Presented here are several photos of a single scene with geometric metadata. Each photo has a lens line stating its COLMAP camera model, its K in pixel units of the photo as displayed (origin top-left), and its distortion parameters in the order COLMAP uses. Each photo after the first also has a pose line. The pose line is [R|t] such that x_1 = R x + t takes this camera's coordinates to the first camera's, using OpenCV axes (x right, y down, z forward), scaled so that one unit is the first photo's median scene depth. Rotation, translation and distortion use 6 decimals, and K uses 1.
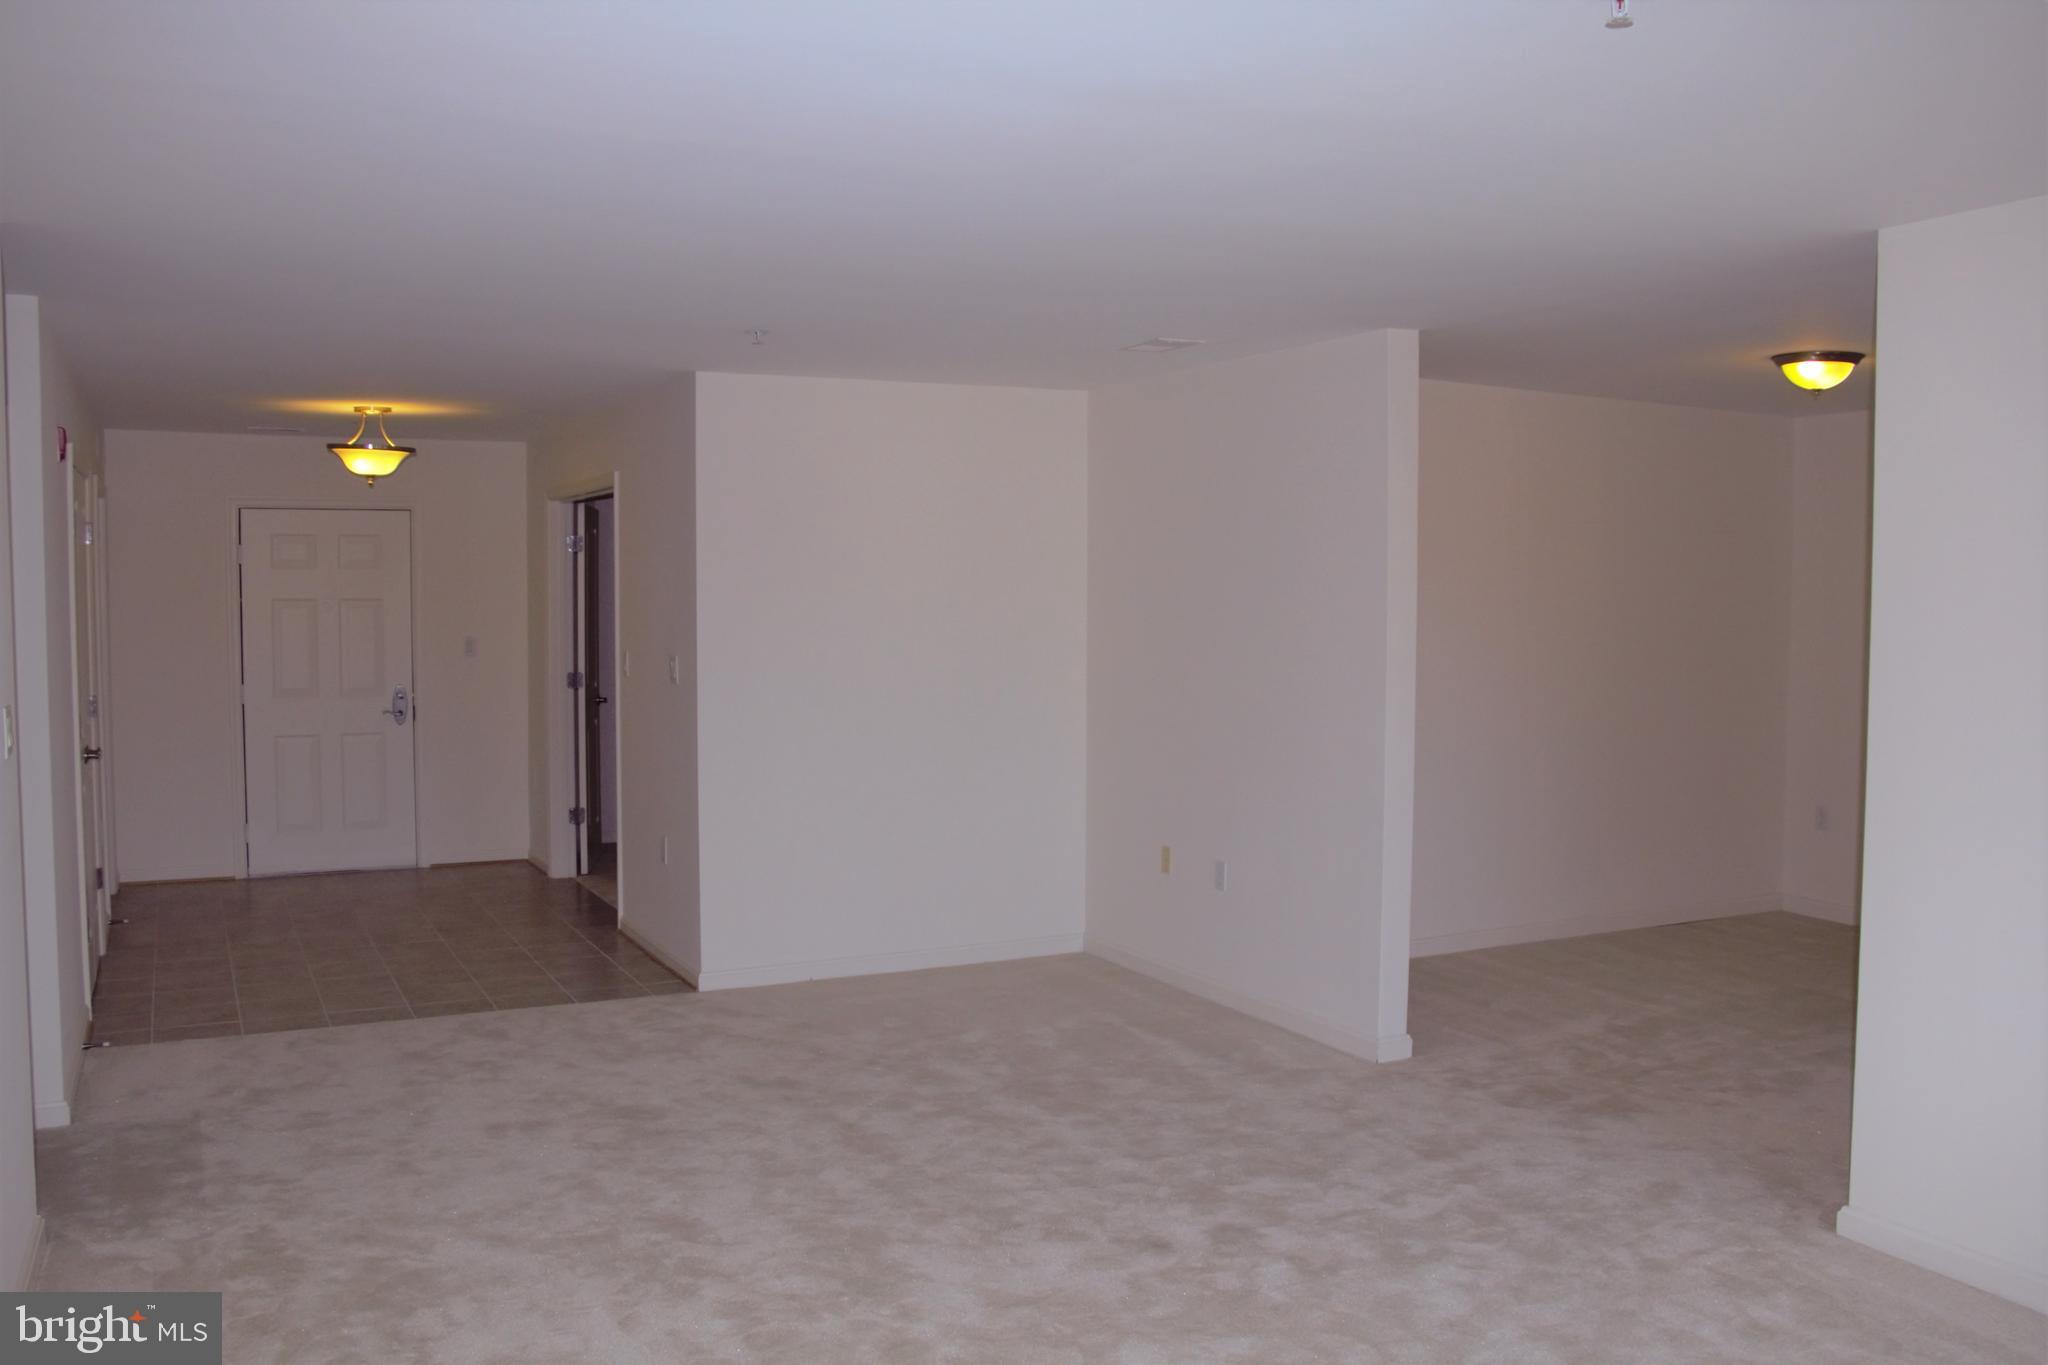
lens RADIAL K [[1692.6, 0, 1024.0], [0, 1692.6, 682.5], [0, 0, 1]] dist [-0.169525, 0.141869]
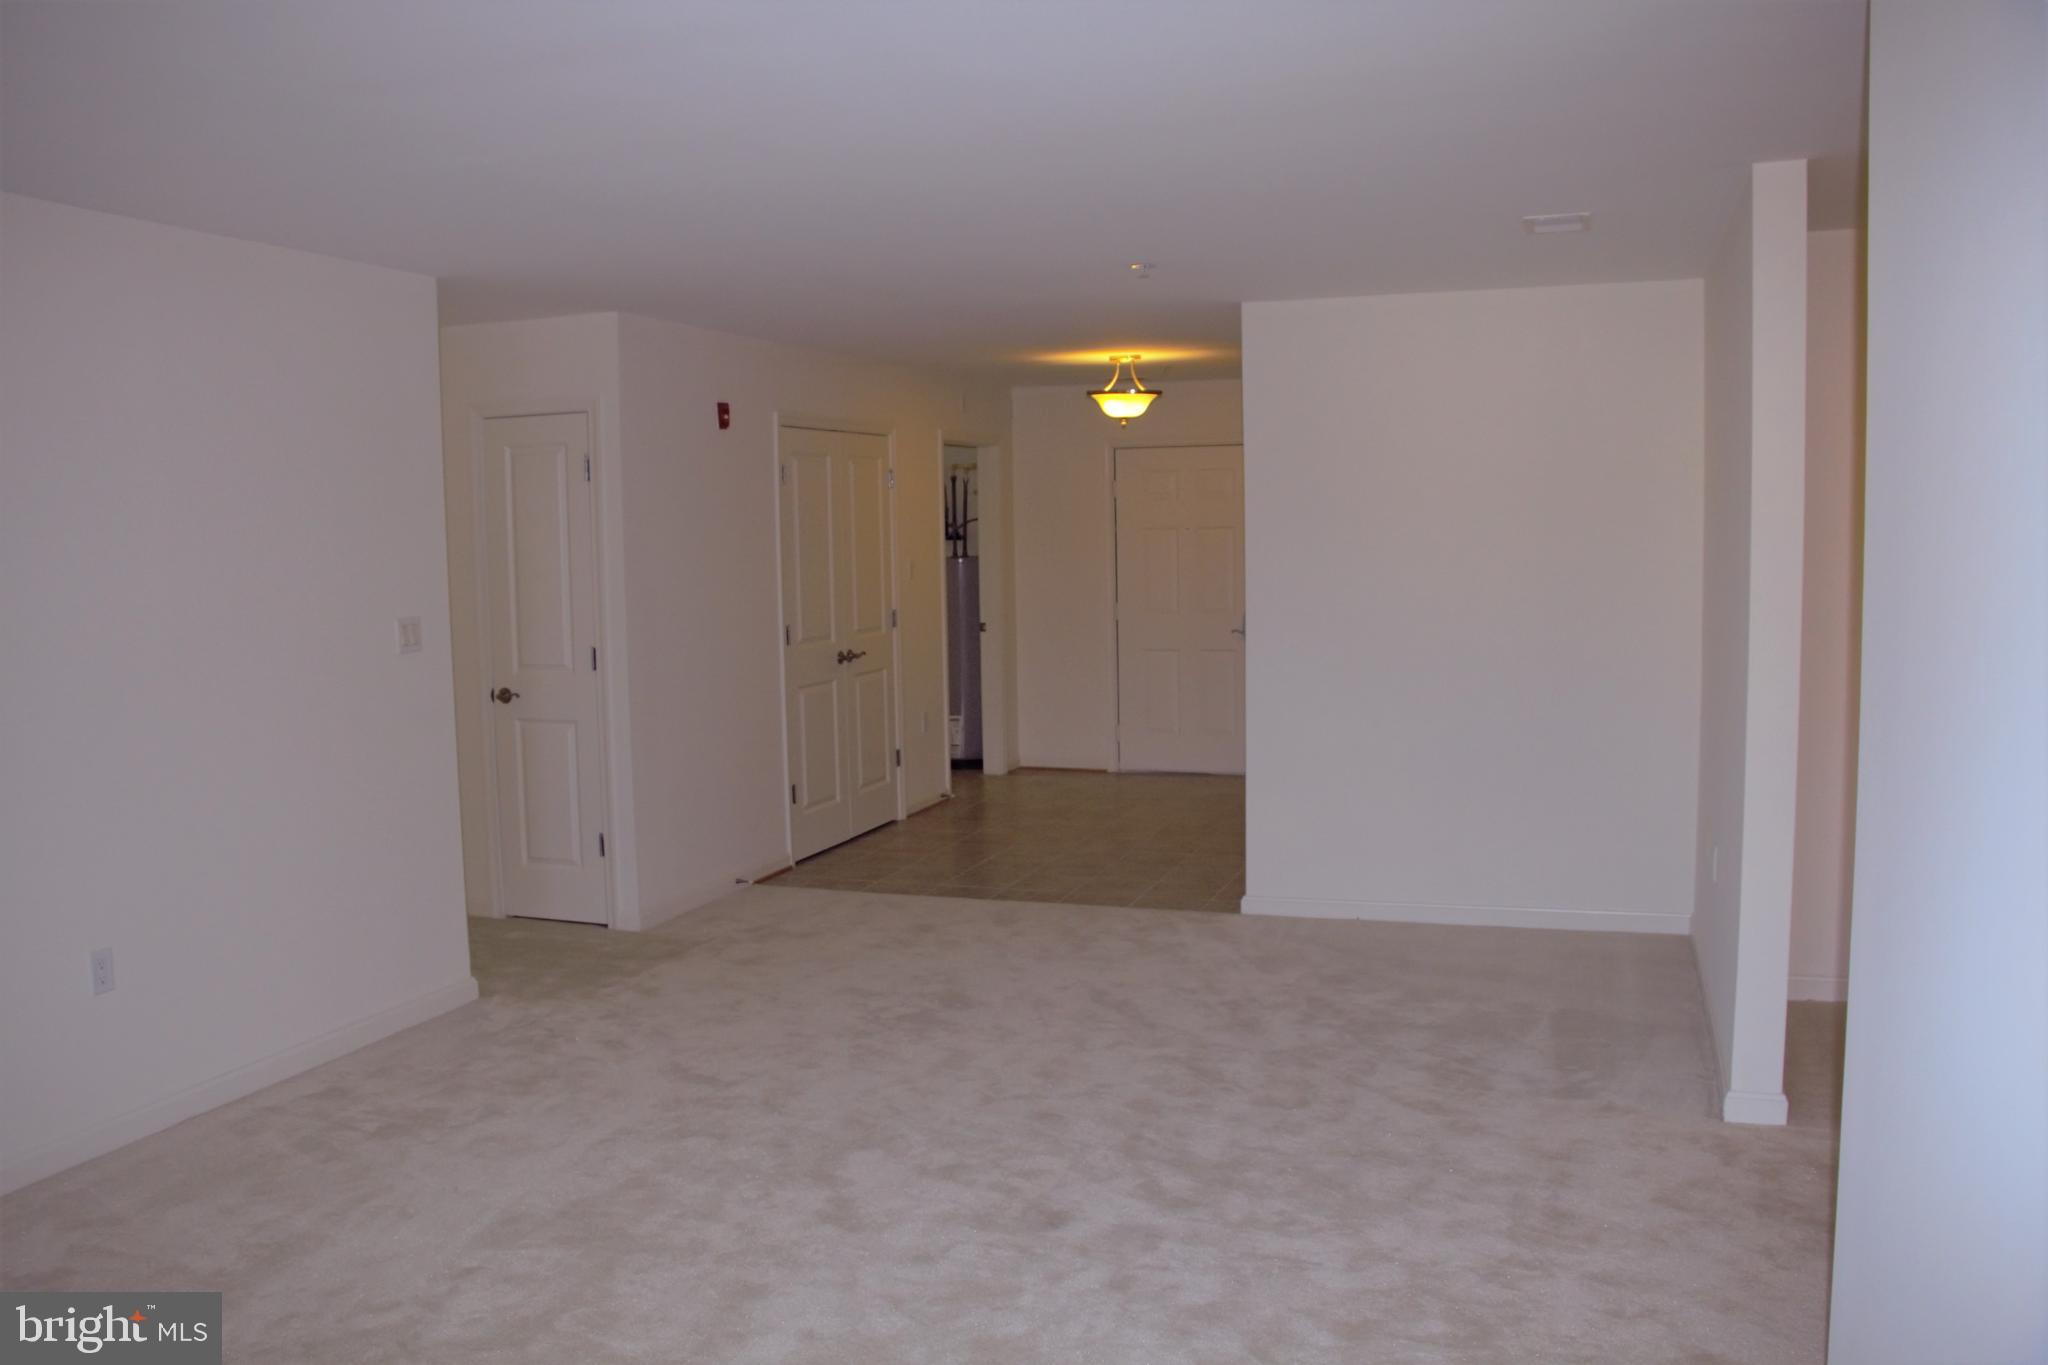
lens RADIAL K [[1653.5, 0, 1062.0], [0, 1653.5, 686.0], [0, 0, 1]] dist [-0.159917, 0.091334]
pose [[0.704991, 0.056060, -0.706997, 0.505664], [-0.019570, 0.998029, 0.059622, -0.014107], [0.708946, -0.028198, 0.704699, 0.253705]]
